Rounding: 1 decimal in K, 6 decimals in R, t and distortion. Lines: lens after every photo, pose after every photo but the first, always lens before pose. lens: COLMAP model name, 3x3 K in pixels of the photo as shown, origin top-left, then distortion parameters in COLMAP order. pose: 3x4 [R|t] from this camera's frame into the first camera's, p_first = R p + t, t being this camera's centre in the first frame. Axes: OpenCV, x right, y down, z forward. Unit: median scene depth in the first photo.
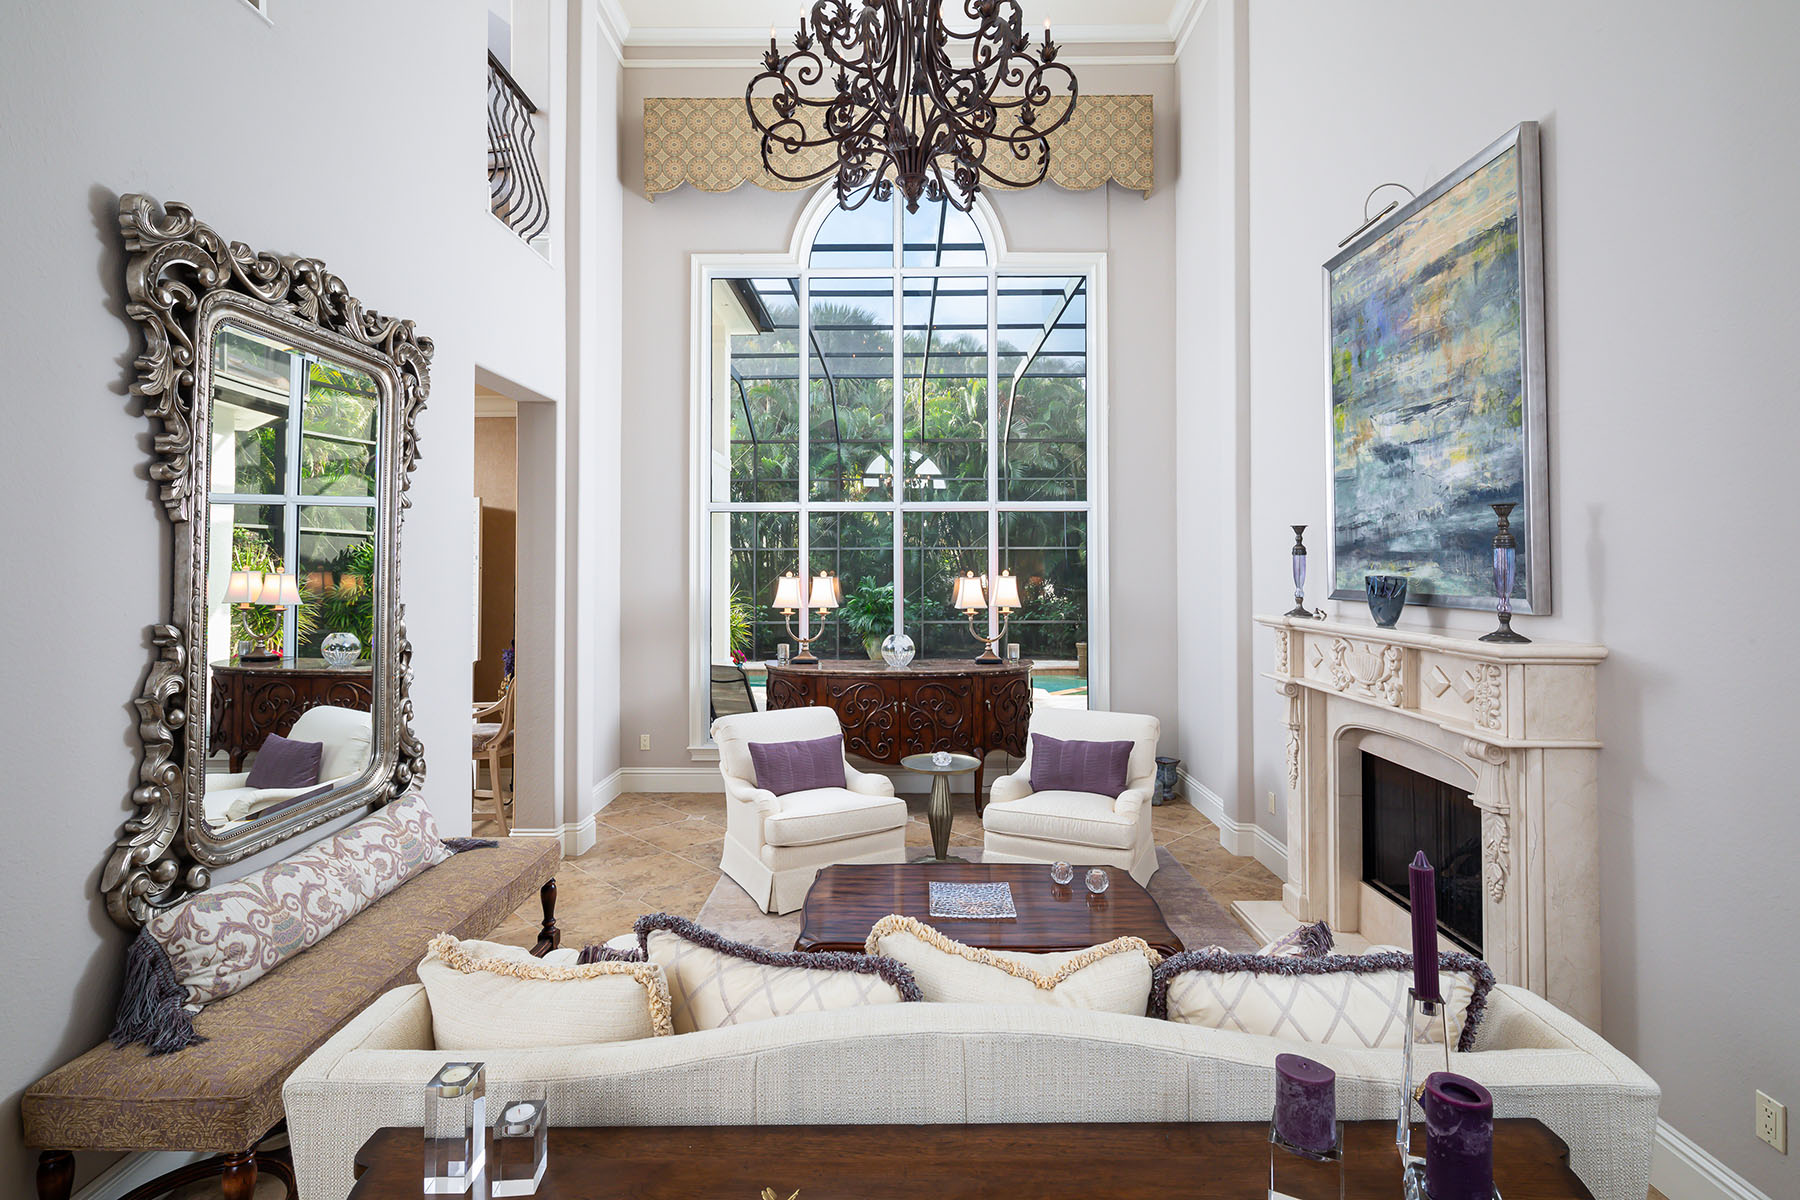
lens RADIAL K [[861.4, 0, 903.2], [0, 861.4, 549.0], [0, 0, 1]] dist [-0.011686, -0.000450]
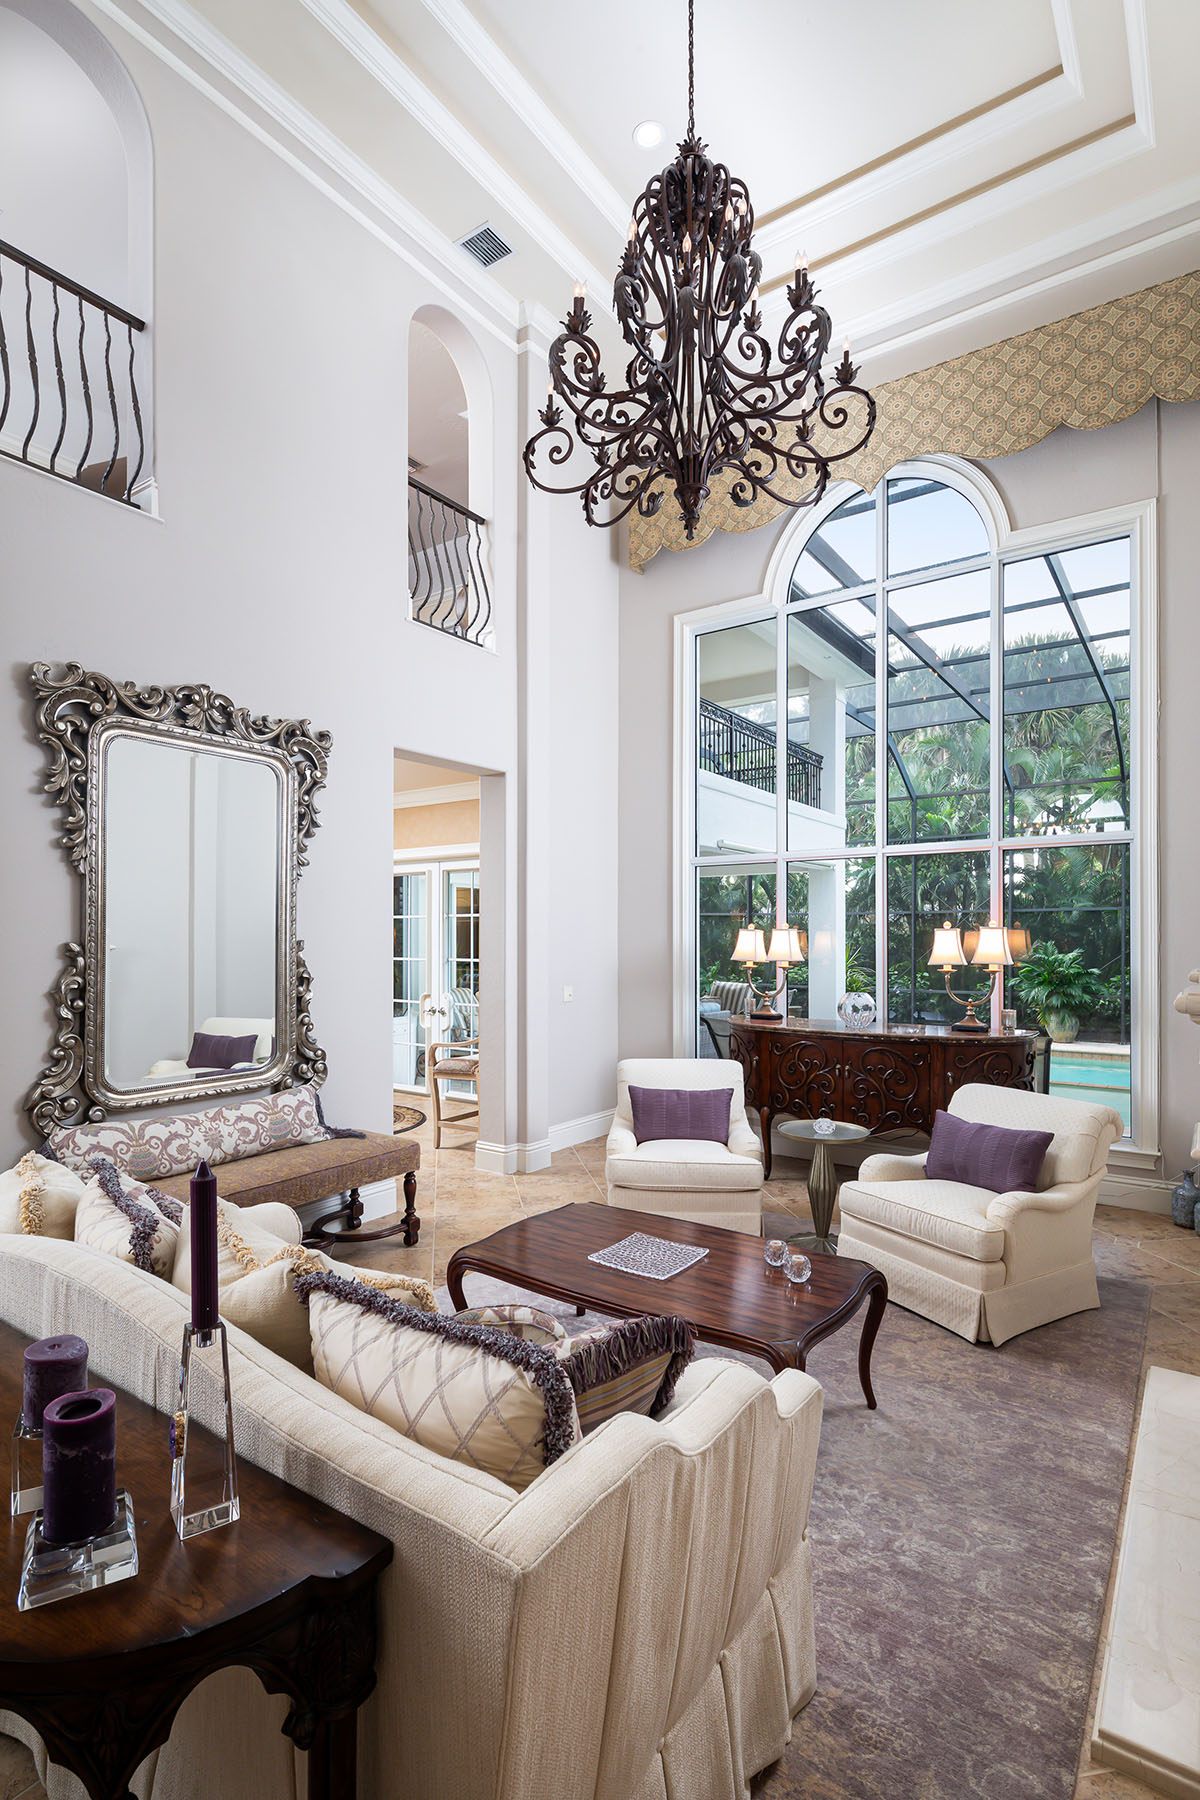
lens RADIAL K [[861.4, 0, 609.0], [0, 861.4, 940.3], [0, 0, 1]] dist [-0.011686, -0.000450]
pose [[0.819610, 0.001762, -0.572918, 0.636278], [0.011758, 0.999733, 0.019896, 0.051488], [0.572800, -0.023044, 0.819371, 0.241600]]
